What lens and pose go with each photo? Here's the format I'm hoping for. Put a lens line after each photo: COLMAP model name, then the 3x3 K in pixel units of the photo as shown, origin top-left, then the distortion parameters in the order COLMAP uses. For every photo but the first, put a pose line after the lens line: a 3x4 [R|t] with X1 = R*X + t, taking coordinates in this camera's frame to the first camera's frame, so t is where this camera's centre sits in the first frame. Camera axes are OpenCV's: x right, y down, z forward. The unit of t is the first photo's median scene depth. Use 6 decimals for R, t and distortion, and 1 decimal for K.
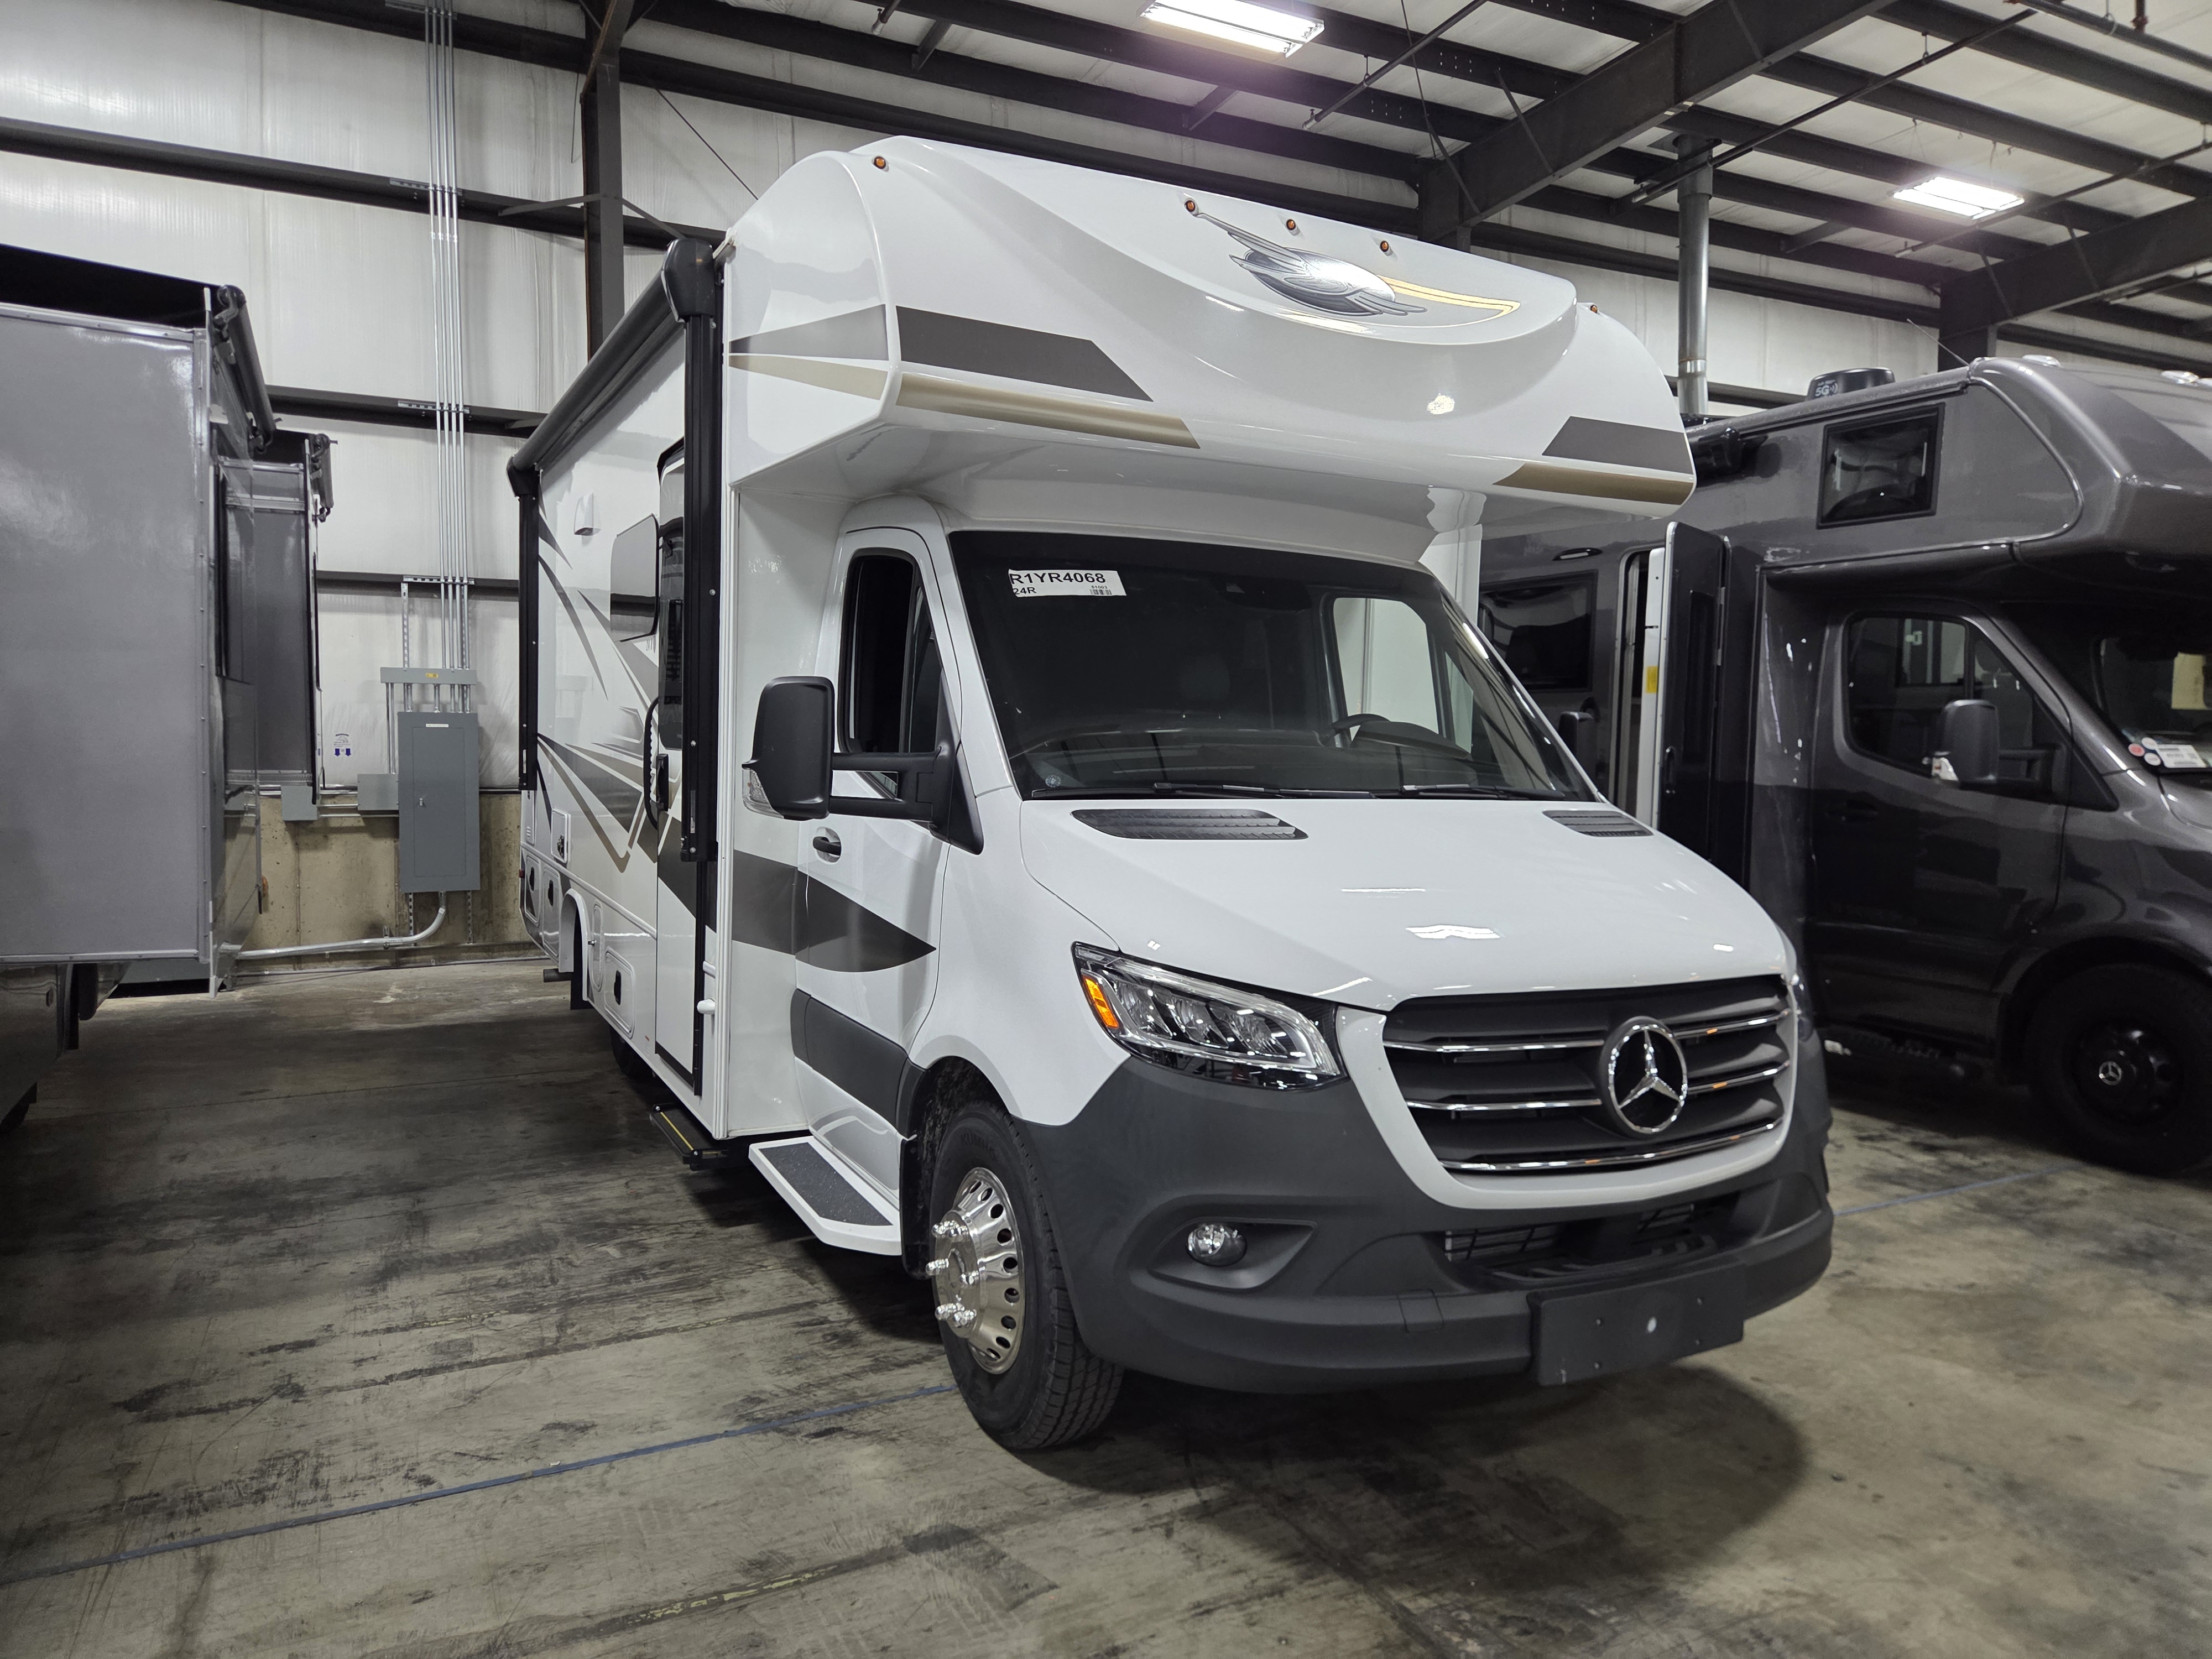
lens RADIAL K [[1496.7, 0, 1105.8], [0, 1496.7, 811.3], [0, 0, 1]] dist [0.069415, -0.061472]
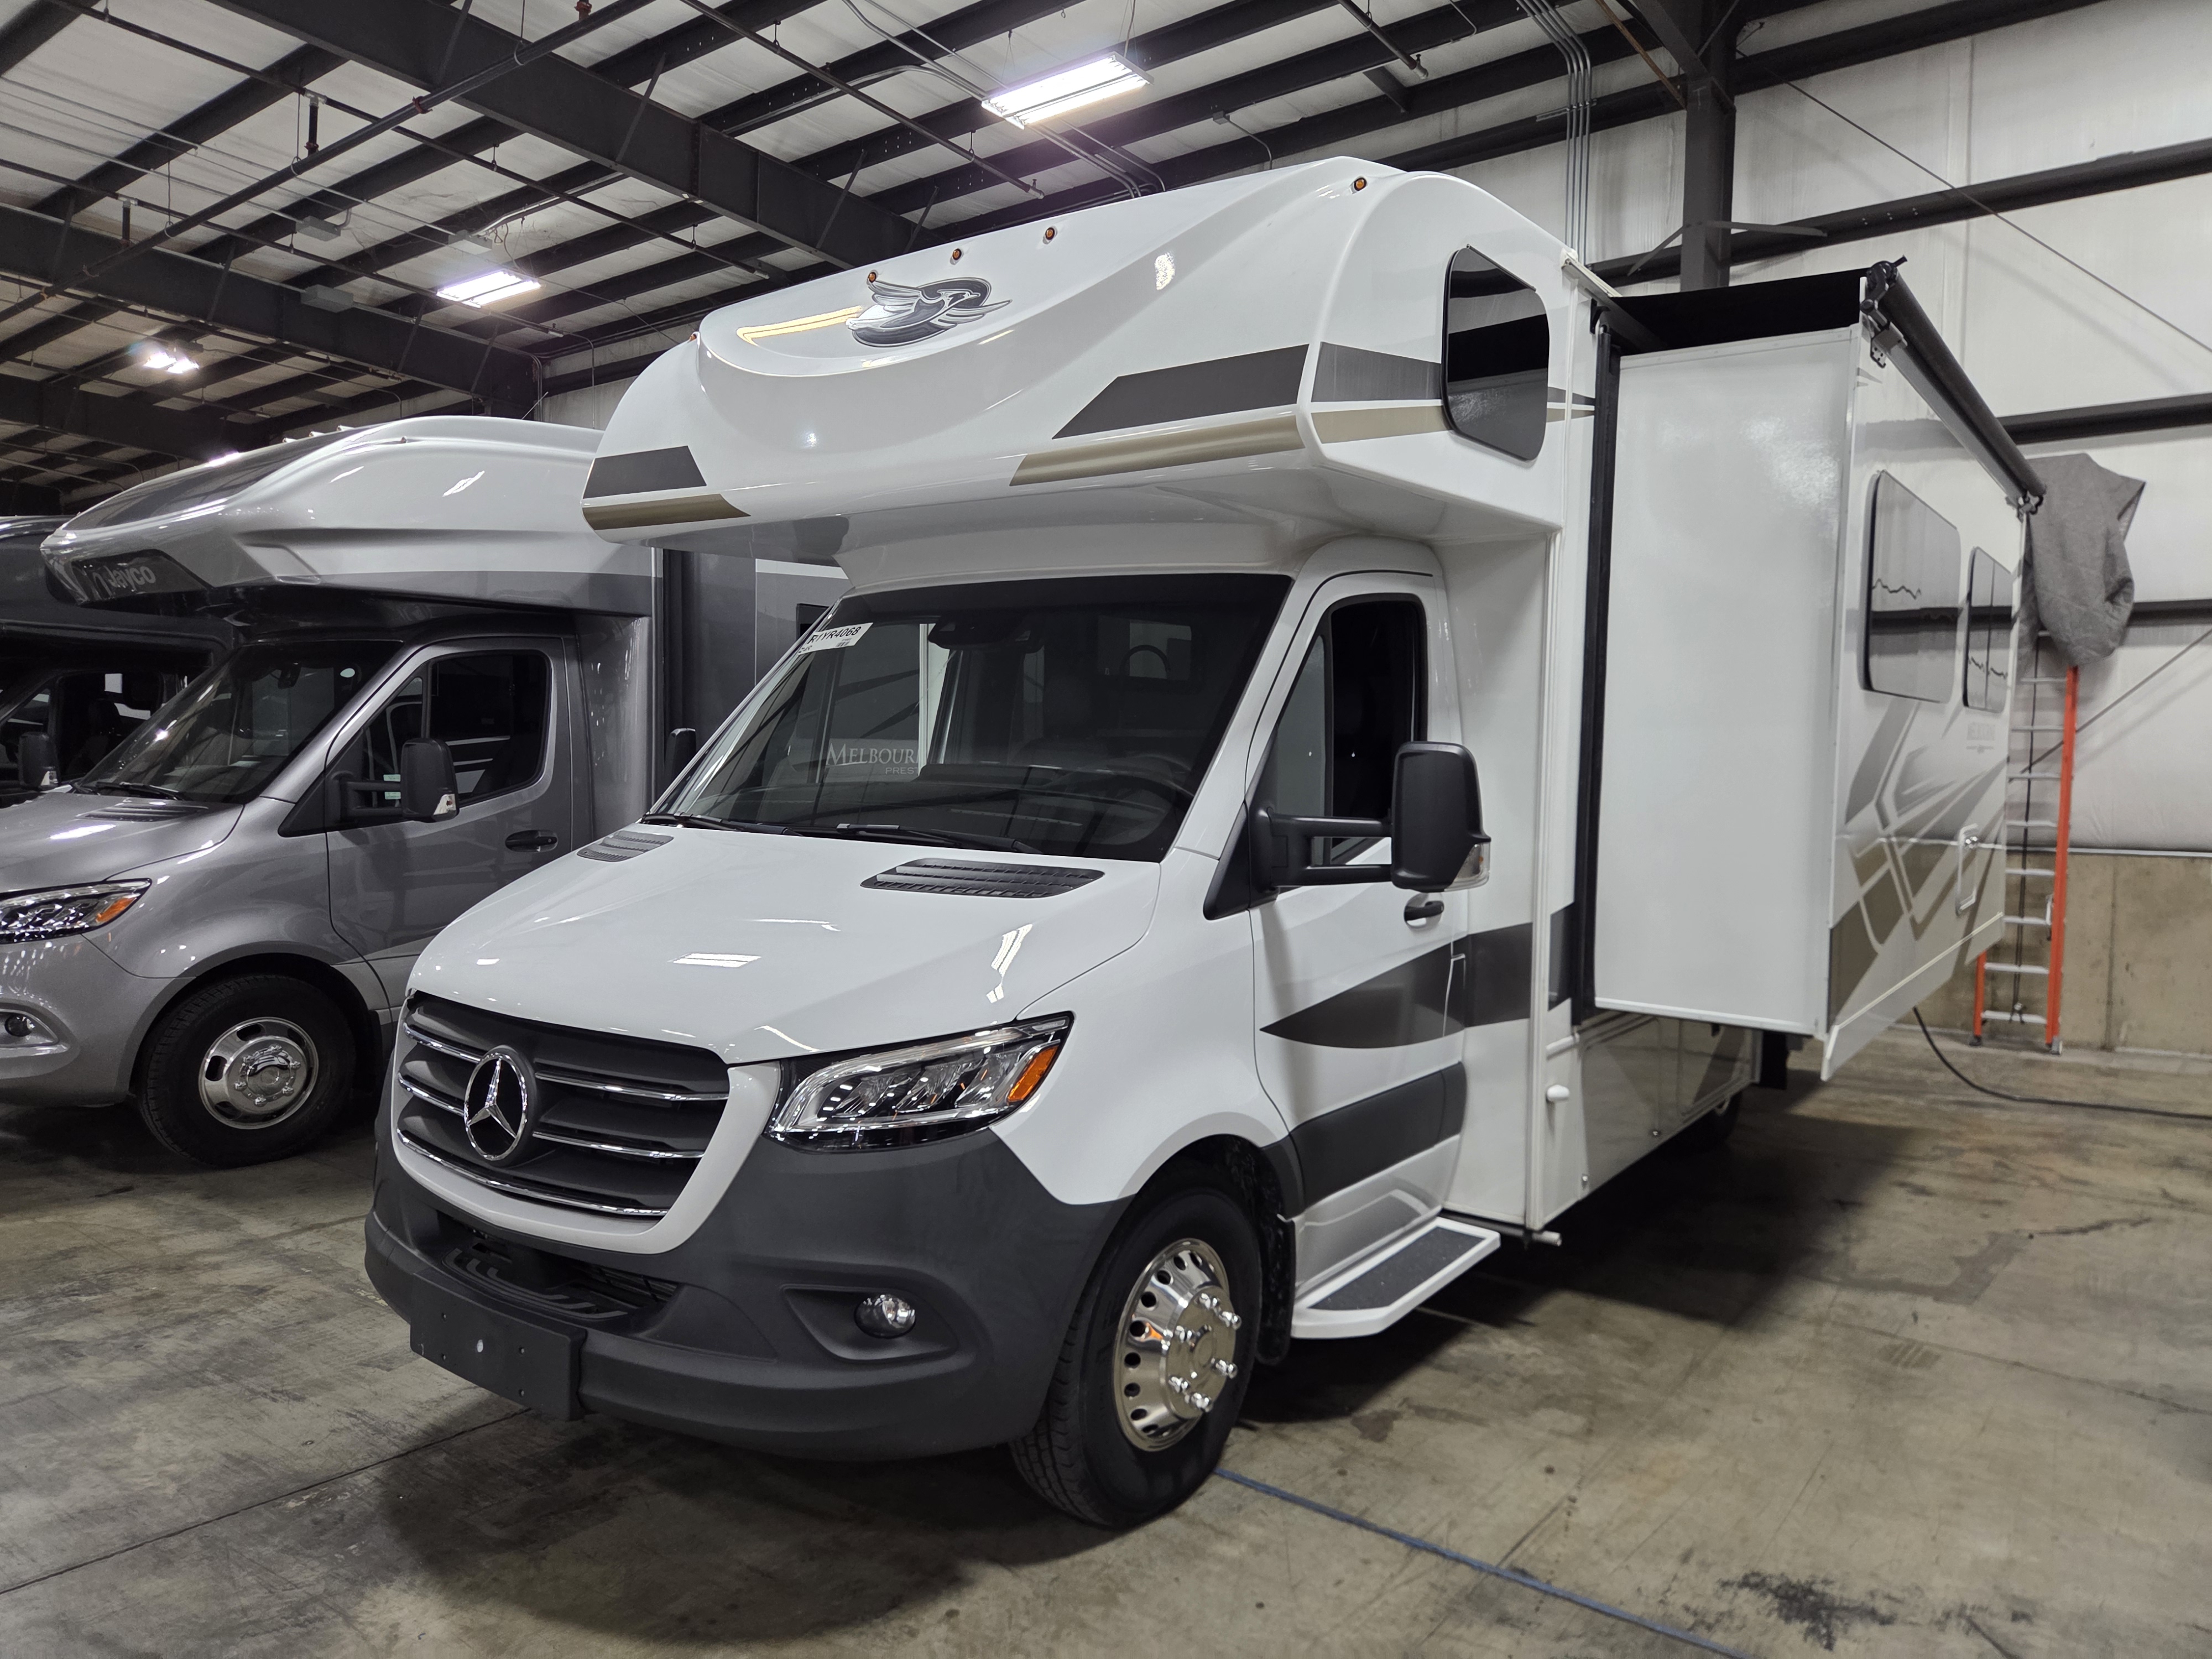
lens RADIAL K [[1496.7, 0, 1105.8], [0, 1496.7, 811.3], [0, 0, 1]] dist [0.069415, -0.061472]
pose [[0.436378, 0.025130, -0.899412, 1.385384], [-0.046828, 0.998889, 0.005189, -0.044535], [0.898544, 0.039853, 0.437071, 0.872635]]
